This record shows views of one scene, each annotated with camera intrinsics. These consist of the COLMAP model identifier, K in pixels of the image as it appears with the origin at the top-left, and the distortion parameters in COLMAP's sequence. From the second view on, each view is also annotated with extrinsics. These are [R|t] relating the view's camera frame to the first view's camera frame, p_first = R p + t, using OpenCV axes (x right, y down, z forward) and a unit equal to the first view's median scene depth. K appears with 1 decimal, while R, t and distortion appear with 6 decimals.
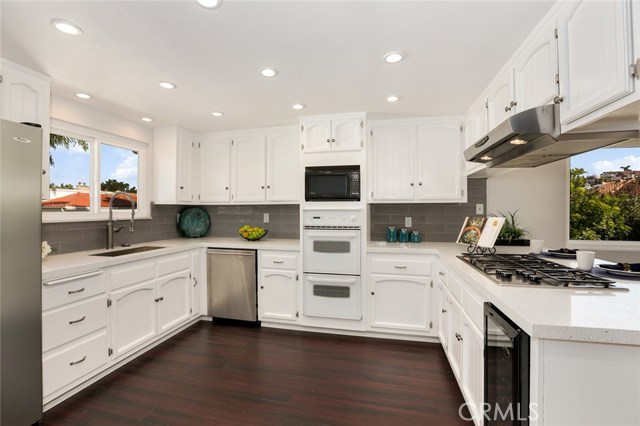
lens RADIAL K [[294.6, 0, 317.6], [0, 294.6, 213.9], [0, 0, 1]] dist [-0.051613, 0.019855]
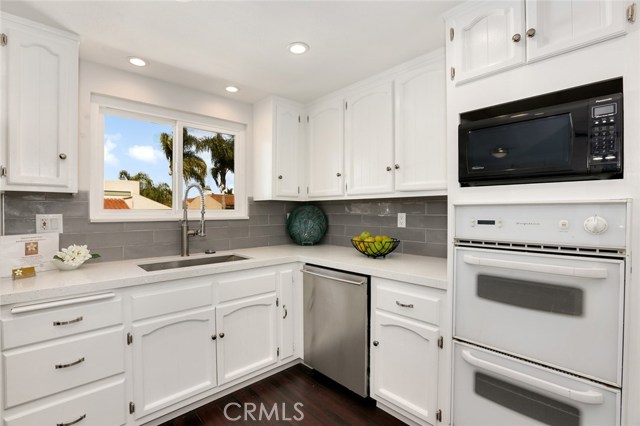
lens RADIAL K [[294.6, 0, 317.6], [0, 294.6, 213.9], [0, 0, 1]] dist [-0.051613, 0.019855]
pose [[0.828451, 0.005422, -0.560035, 0.030564], [-0.007484, 0.999971, -0.001390, 0.002875], [0.560011, 0.005343, 0.828468, 0.488705]]
